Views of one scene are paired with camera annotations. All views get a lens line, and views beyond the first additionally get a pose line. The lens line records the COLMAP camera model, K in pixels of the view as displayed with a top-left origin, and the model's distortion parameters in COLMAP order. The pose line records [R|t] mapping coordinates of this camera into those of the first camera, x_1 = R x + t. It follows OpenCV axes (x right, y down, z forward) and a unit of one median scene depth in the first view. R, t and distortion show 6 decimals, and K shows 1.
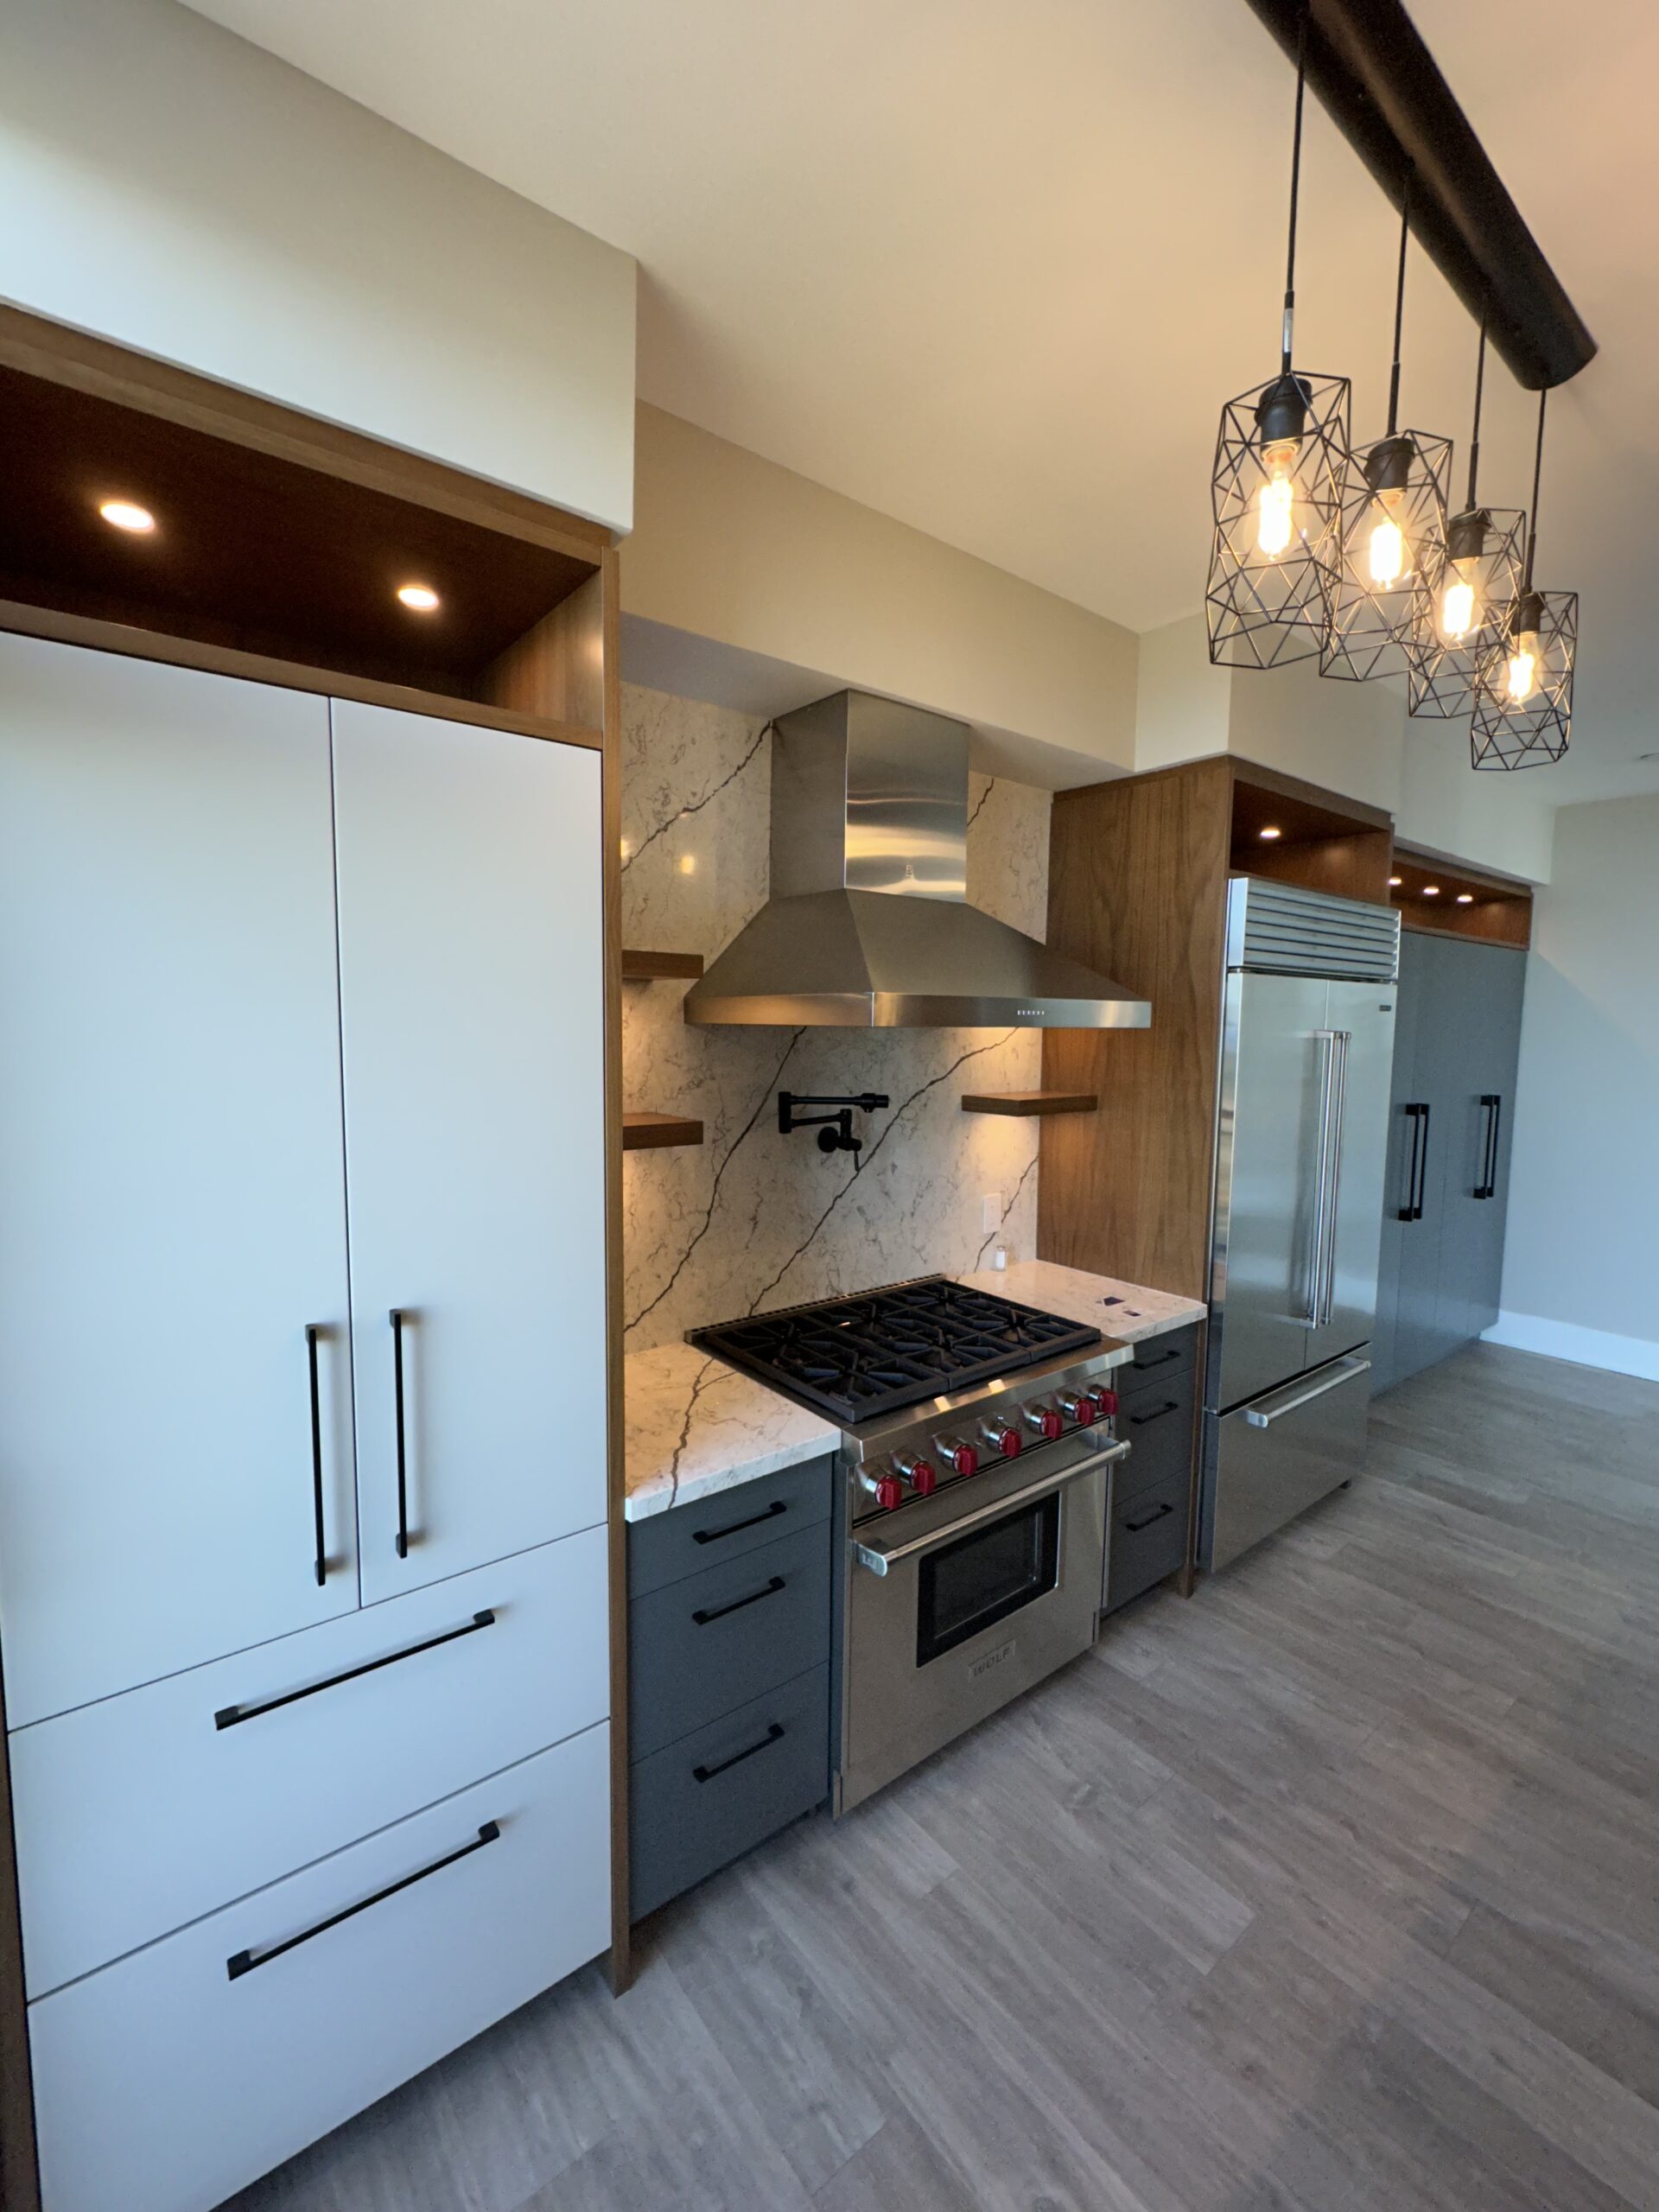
lens RADIAL K [[920.8, 0, 821.5], [0, 920.8, 1101.9], [0, 0, 1]] dist [-0.000327, 0.000229]
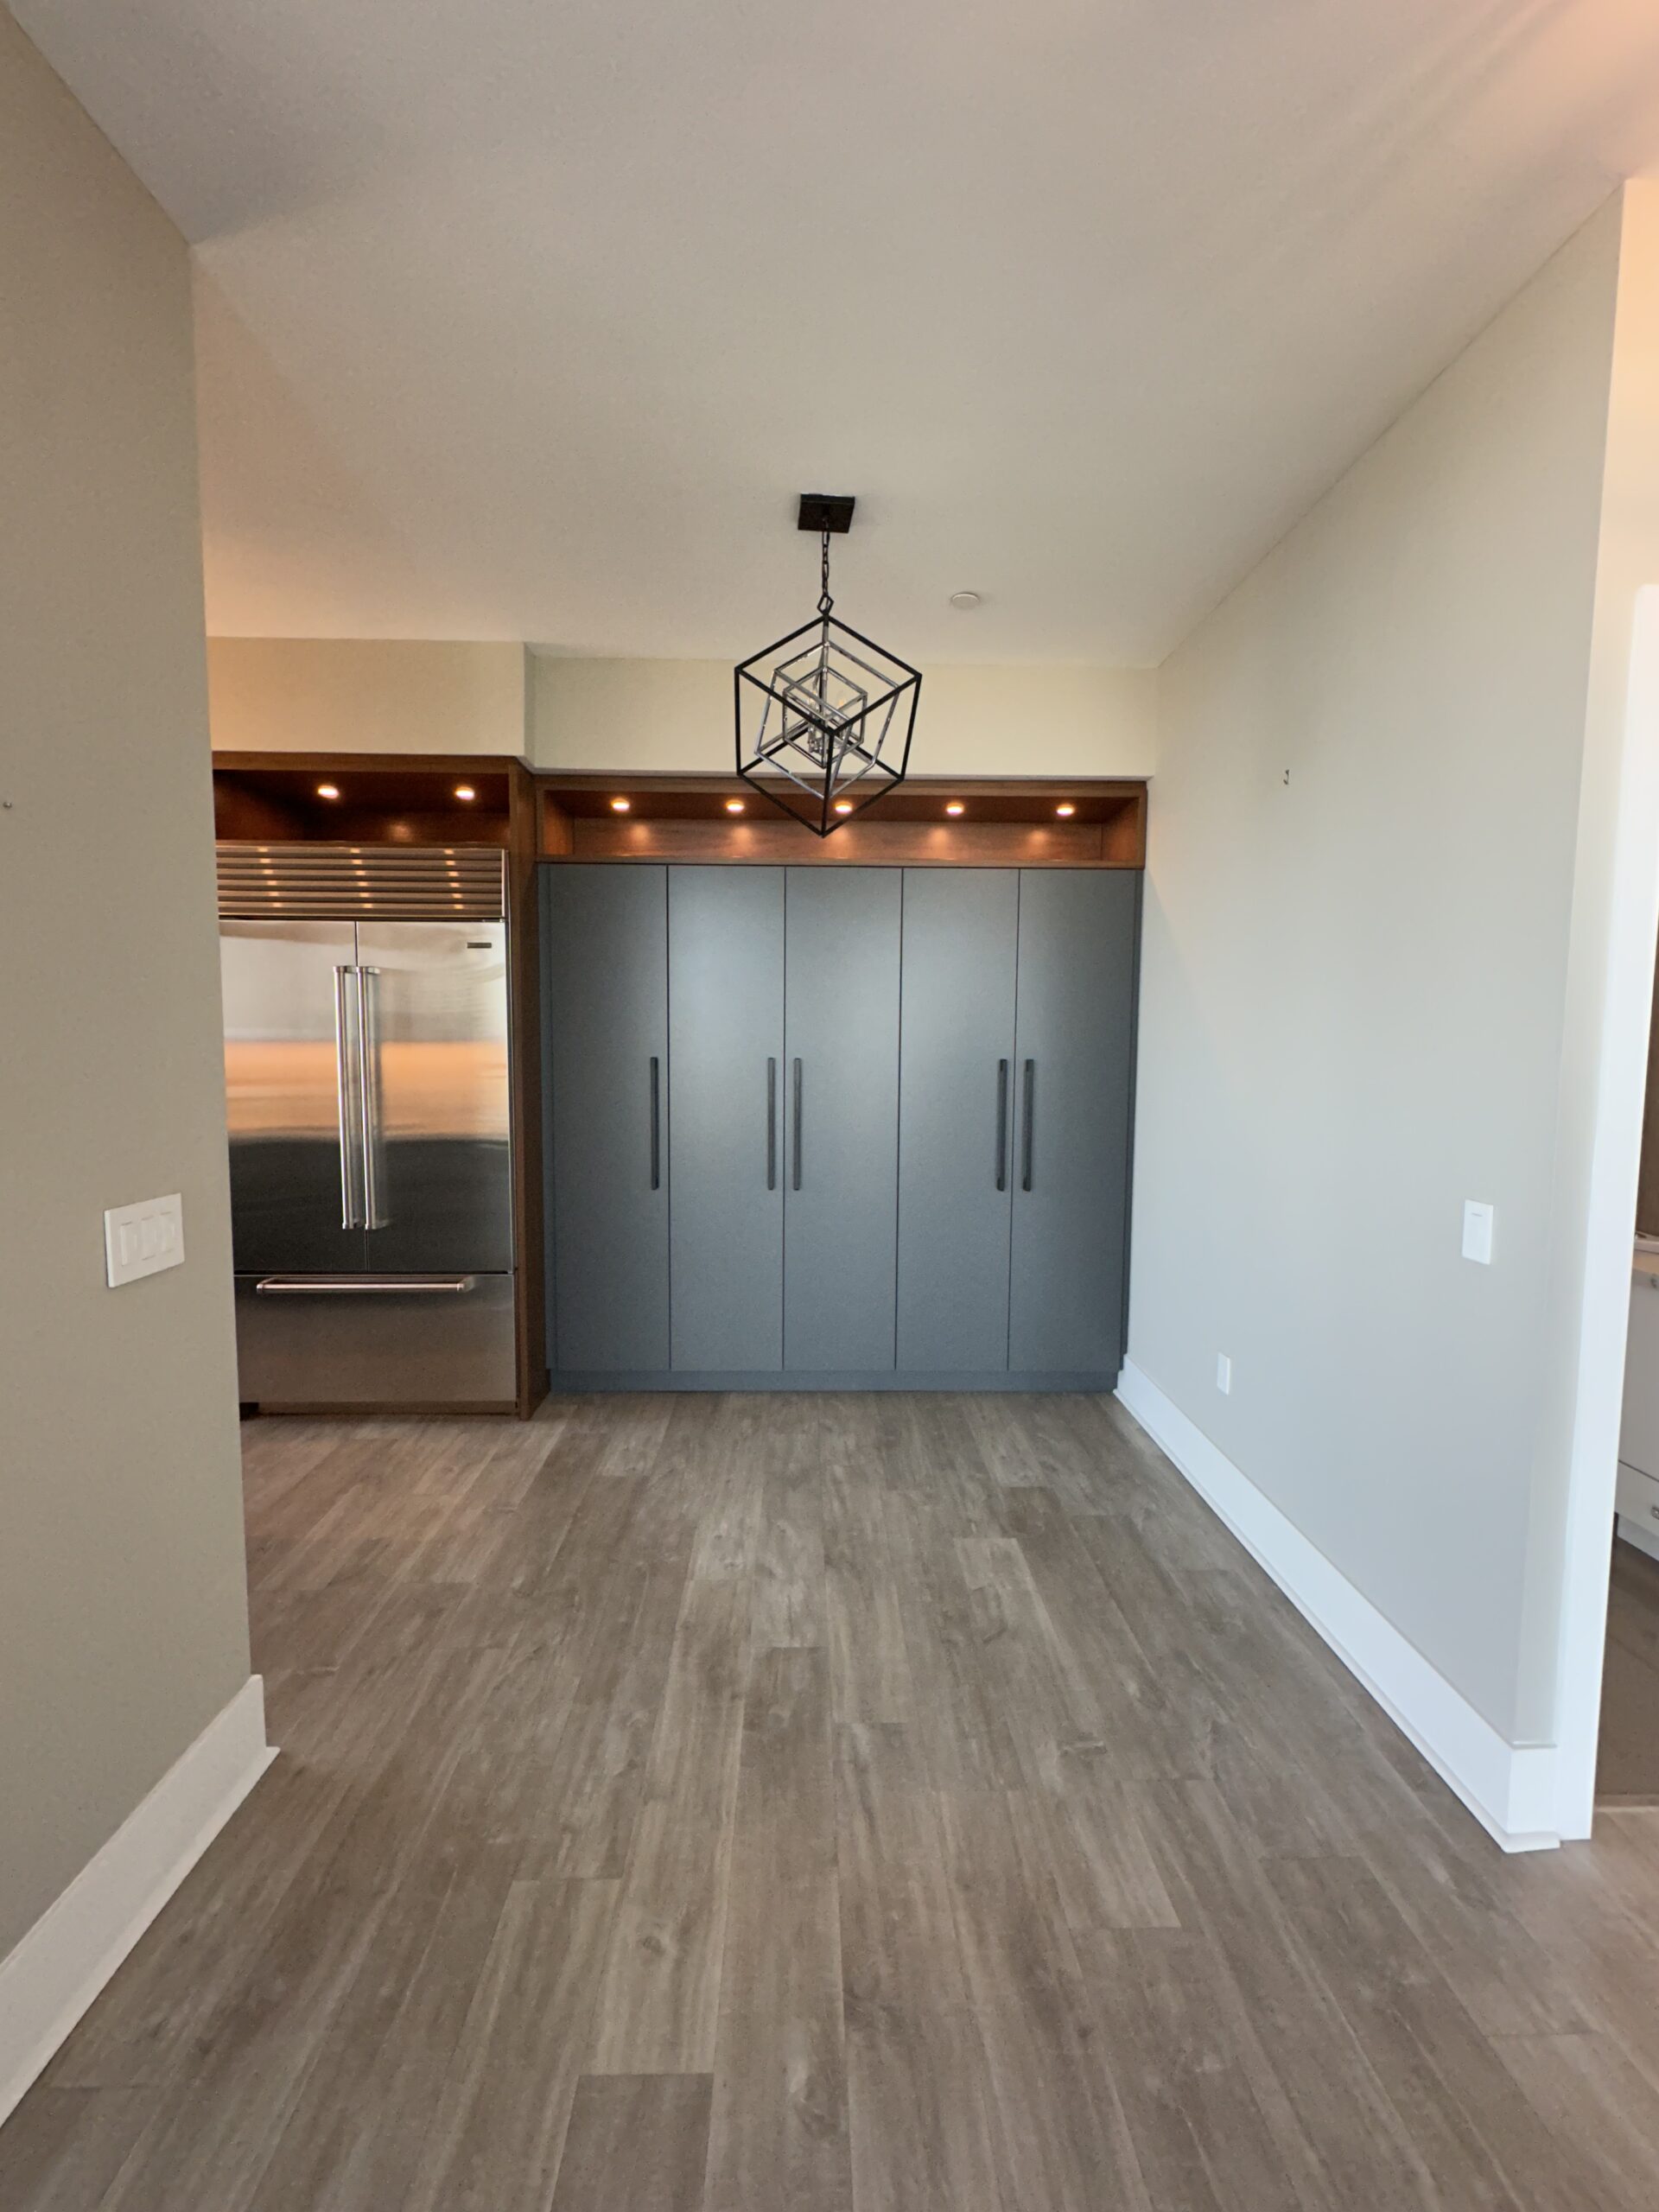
lens RADIAL K [[920.8, 0, 821.5], [0, 920.8, 1101.9], [0, 0, 1]] dist [-0.000327, 0.000229]
pose [[0.806456, 0.042945, -0.589732, 1.435214], [-0.053820, 0.998550, -0.000883, 0.051800], [0.588839, 0.032452, 0.807598, 0.367800]]
